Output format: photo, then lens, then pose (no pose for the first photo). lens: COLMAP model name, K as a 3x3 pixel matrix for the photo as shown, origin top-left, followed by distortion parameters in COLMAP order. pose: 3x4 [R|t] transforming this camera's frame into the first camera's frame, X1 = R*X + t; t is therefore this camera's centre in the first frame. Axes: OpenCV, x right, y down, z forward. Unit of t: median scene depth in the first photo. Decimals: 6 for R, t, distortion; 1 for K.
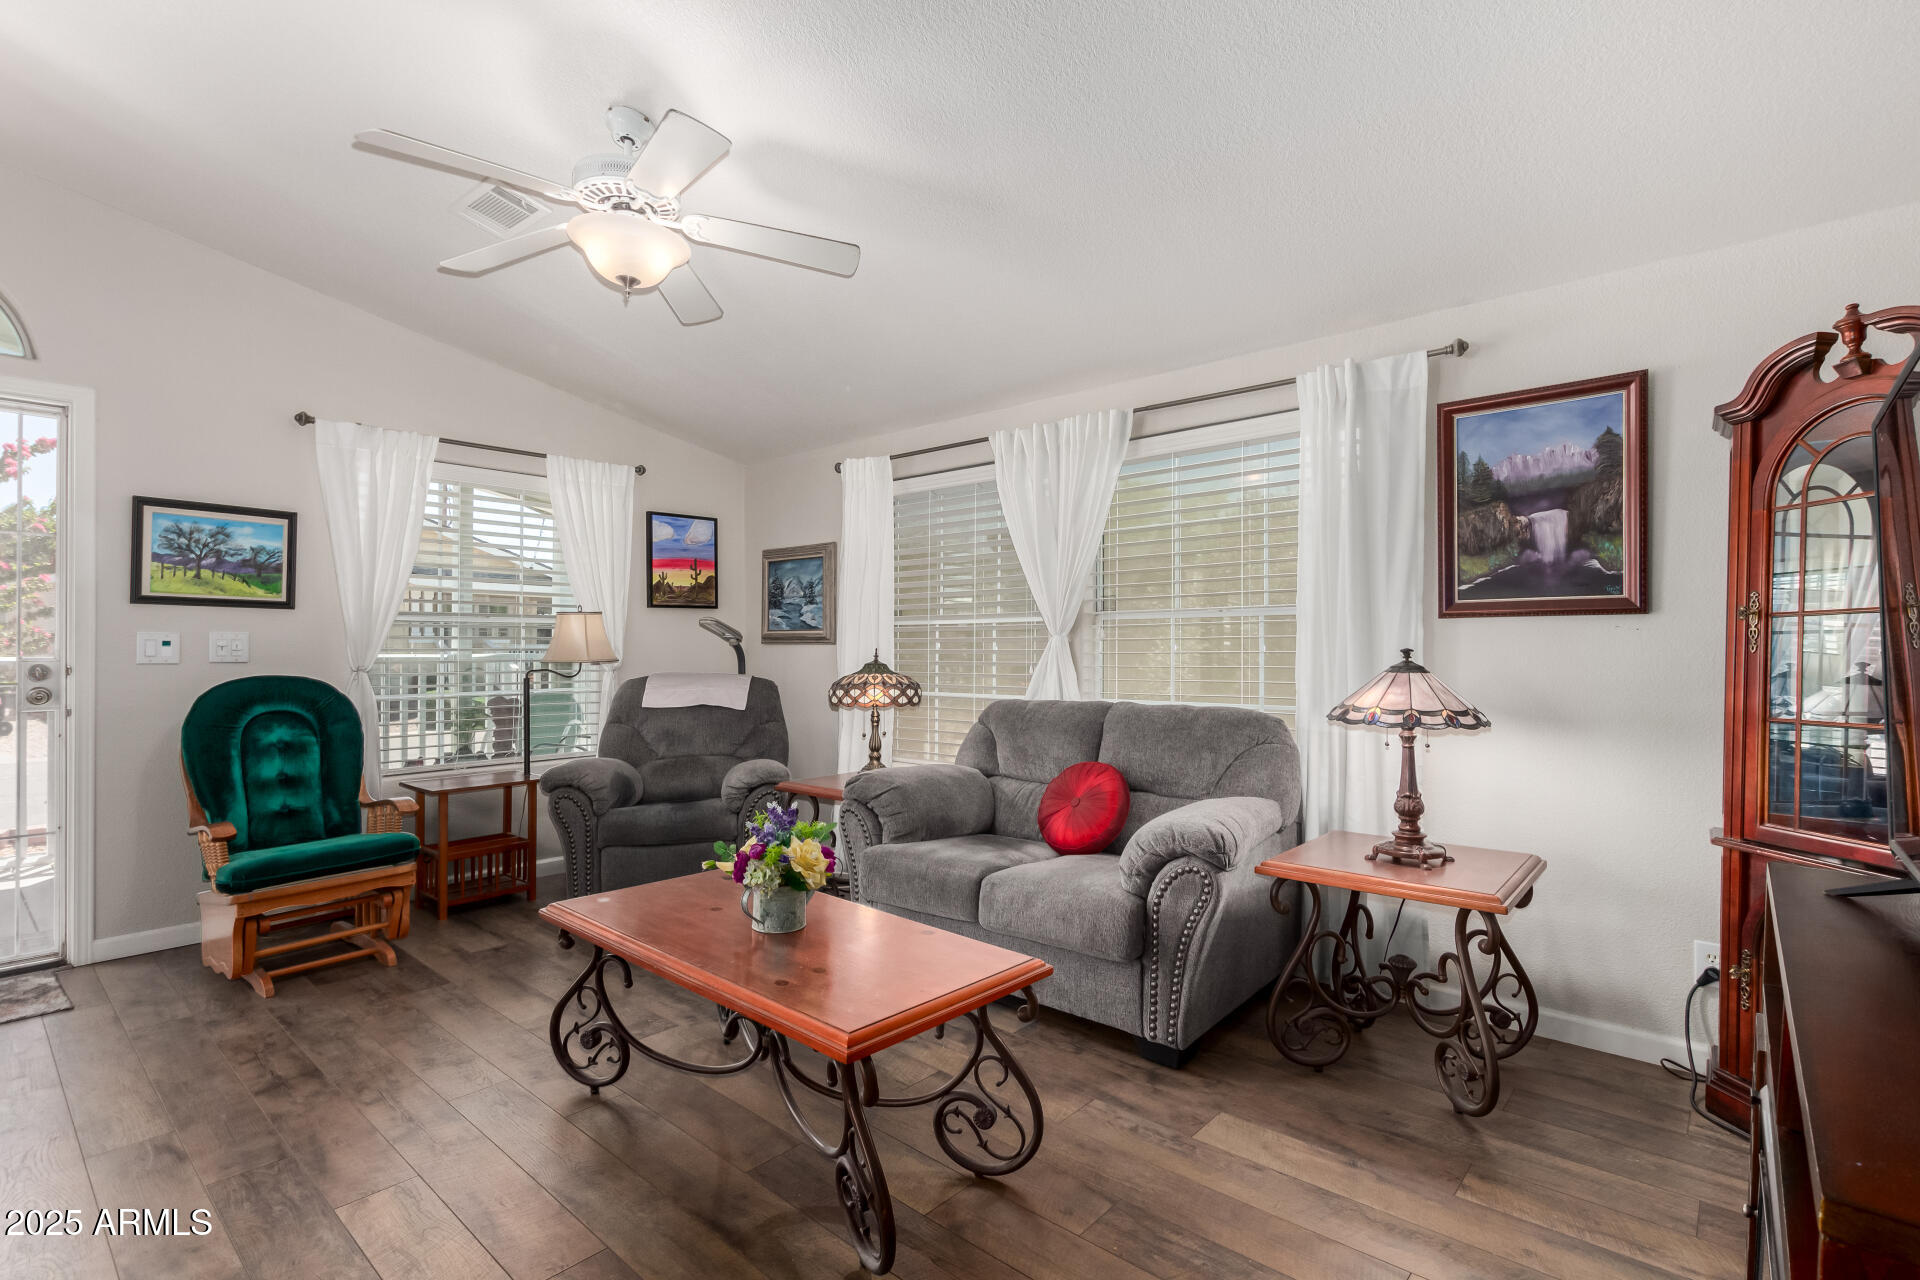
lens RADIAL K [[872.1, 0, 960.0], [0, 872.1, 640.0], [0, 0, 1]] dist [0.003527, 0.000117]
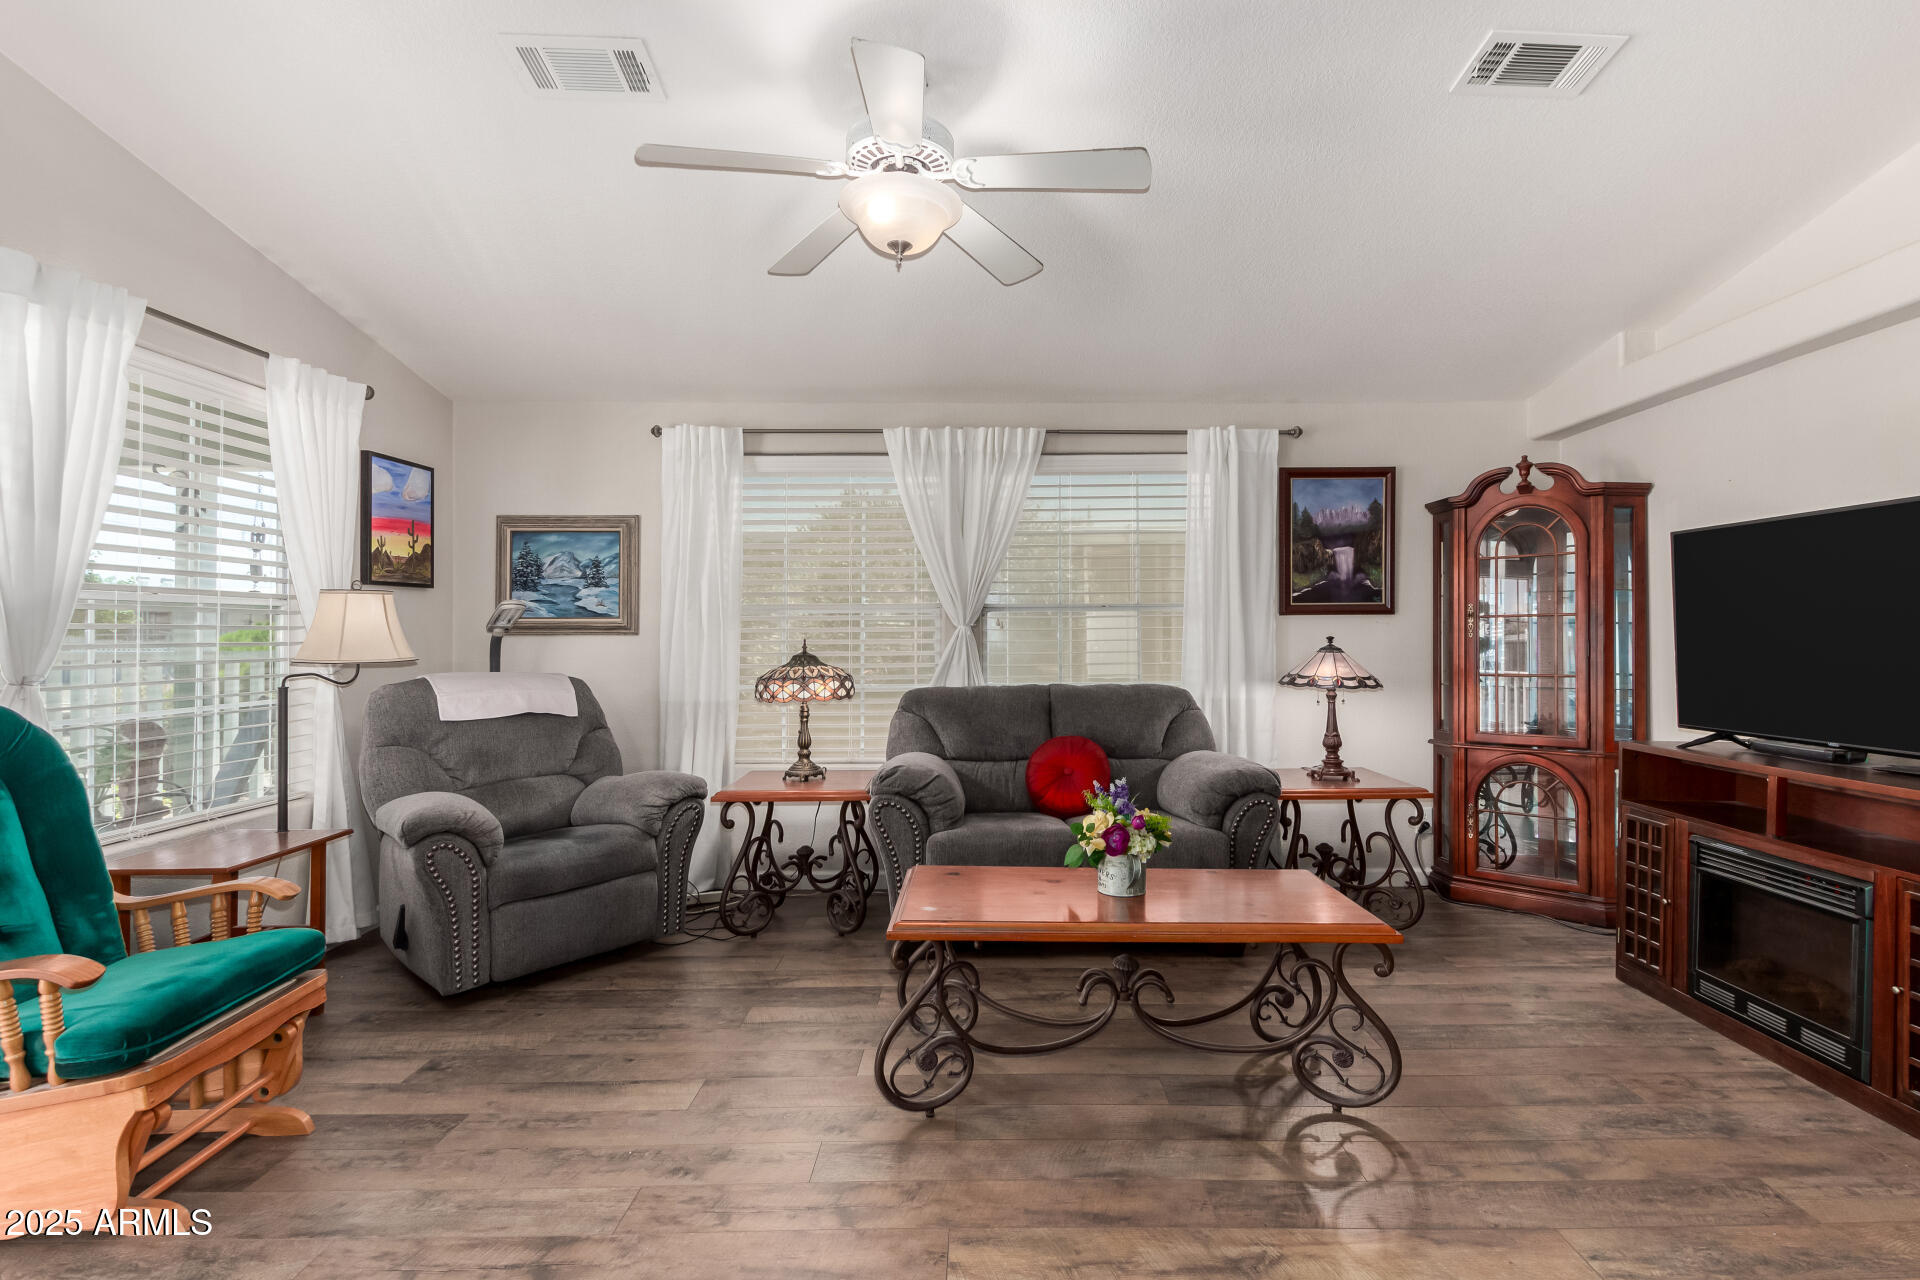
lens RADIAL K [[919.3, 0, 965.7], [0, 919.3, 623.4], [0, 0, 1]] dist [0.003213, -0.000201]
pose [[0.758550, 0.004144, 0.651602, -0.674023], [-0.000815, 0.999985, -0.005411, -0.002352], [-0.651615, 0.003573, 0.758542, 0.148222]]
